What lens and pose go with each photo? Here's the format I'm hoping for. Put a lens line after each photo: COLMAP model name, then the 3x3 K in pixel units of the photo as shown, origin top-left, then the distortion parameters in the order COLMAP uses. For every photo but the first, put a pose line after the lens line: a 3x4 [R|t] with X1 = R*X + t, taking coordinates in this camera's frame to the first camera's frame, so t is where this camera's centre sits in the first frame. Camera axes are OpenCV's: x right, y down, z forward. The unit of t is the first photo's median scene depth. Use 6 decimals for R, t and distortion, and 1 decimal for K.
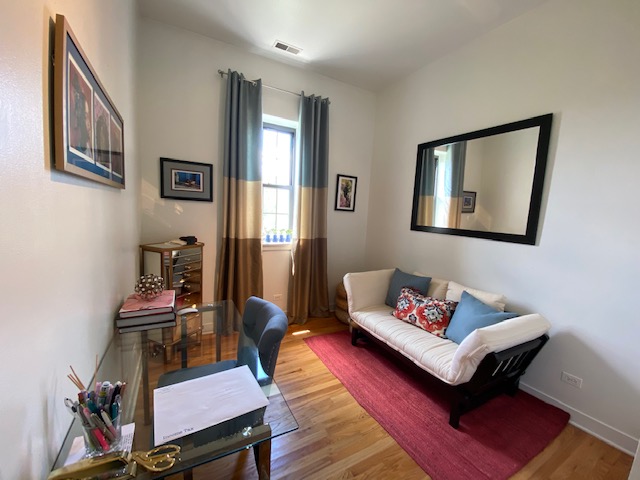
lens RADIAL K [[260.6, 0, 321.5], [0, 260.6, 240.4], [0, 0, 1]] dist [0.013654, -0.000233]
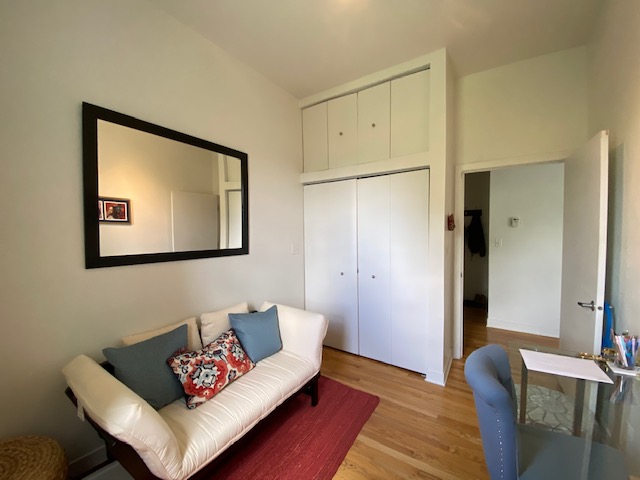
lens RADIAL K [[260.6, 0, 321.5], [0, 260.6, 240.4], [0, 0, 1]] dist [0.013654, -0.000233]
pose [[-0.456002, -0.091123, 0.885301, -0.406897], [0.074601, 0.987330, 0.140051, -0.173556], [-0.886847, 0.129908, -0.443427, 1.082331]]
